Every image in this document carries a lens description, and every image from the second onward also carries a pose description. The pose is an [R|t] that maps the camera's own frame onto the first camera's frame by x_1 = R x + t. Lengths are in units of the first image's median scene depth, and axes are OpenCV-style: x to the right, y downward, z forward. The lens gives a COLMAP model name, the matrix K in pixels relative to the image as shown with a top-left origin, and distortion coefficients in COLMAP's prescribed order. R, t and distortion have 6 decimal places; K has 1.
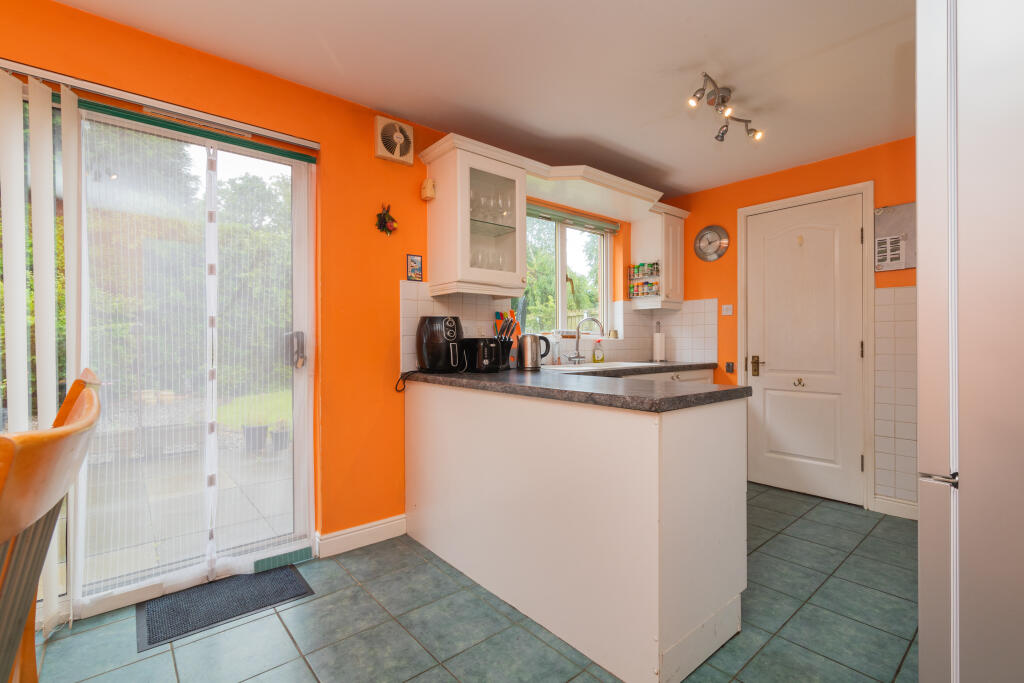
lens RADIAL K [[472.4, 0, 513.2], [0, 472.4, 340.9], [0, 0, 1]] dist [0.002246, 0.000490]
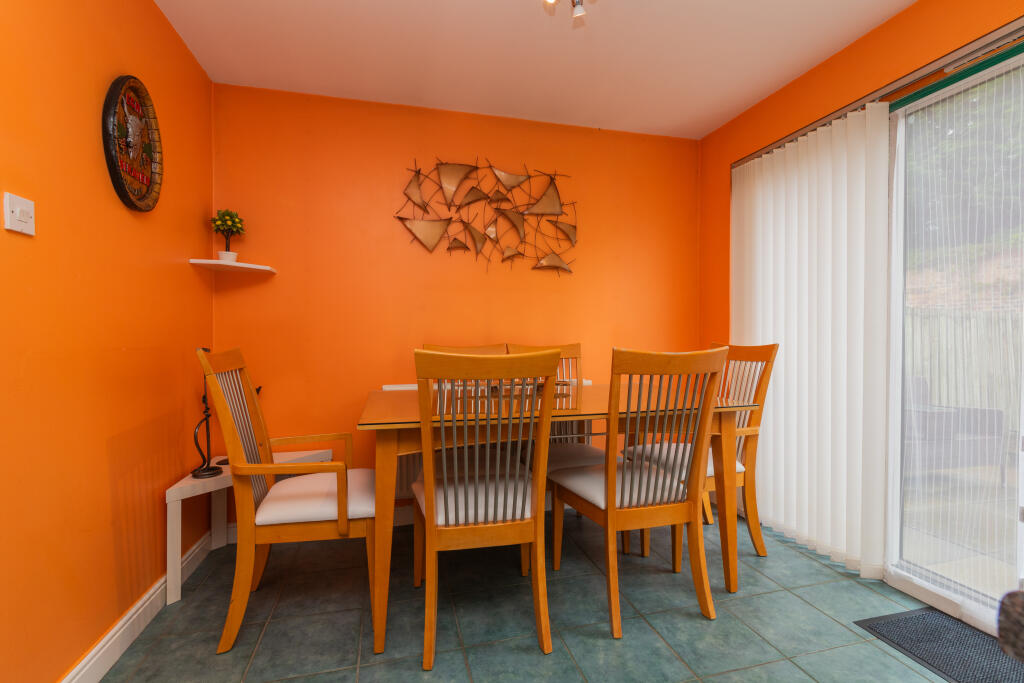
lens RADIAL K [[472.4, 0, 504.9], [0, 472.4, 341.8], [0, 0, 1]] dist [0.002246, 0.000490]
pose [[-0.463935, 0.006193, -0.885848, 0.426136], [0.001348, 0.999979, 0.006285, 0.023075], [0.885868, 0.001722, -0.463934, 0.684020]]
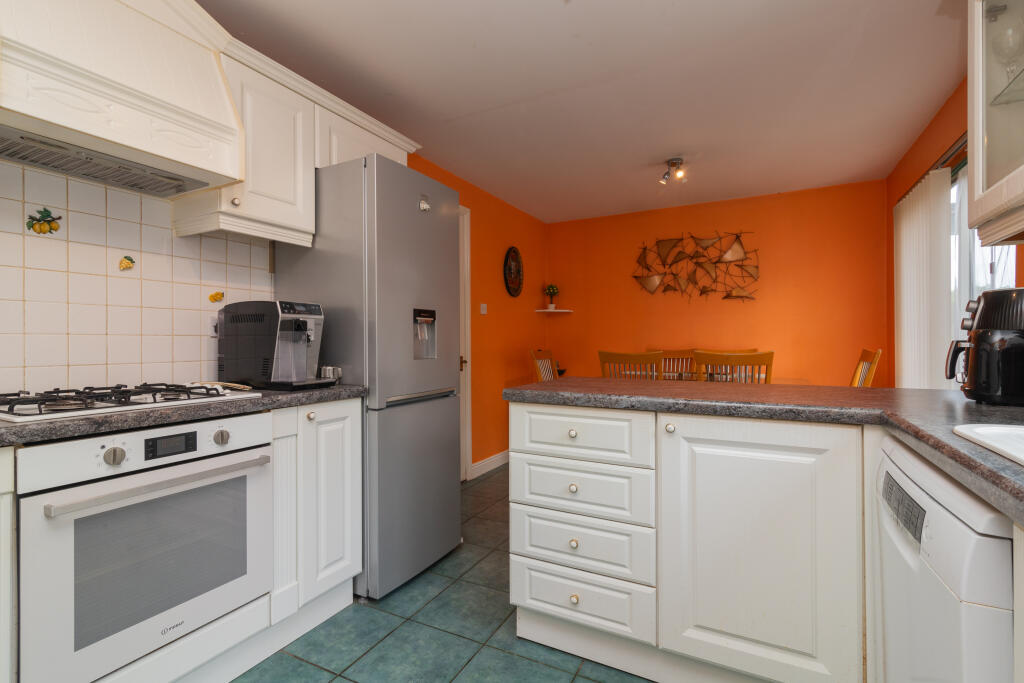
lens RADIAL K [[472.4, 0, 513.1], [0, 472.4, 343.1], [0, 0, 1]] dist [0.002246, 0.000490]
pose [[-0.931516, 0.001414, -0.363697, 0.833815], [0.001849, 0.999998, -0.000850, 0.010788], [0.363695, -0.001464, -0.931517, 1.890287]]
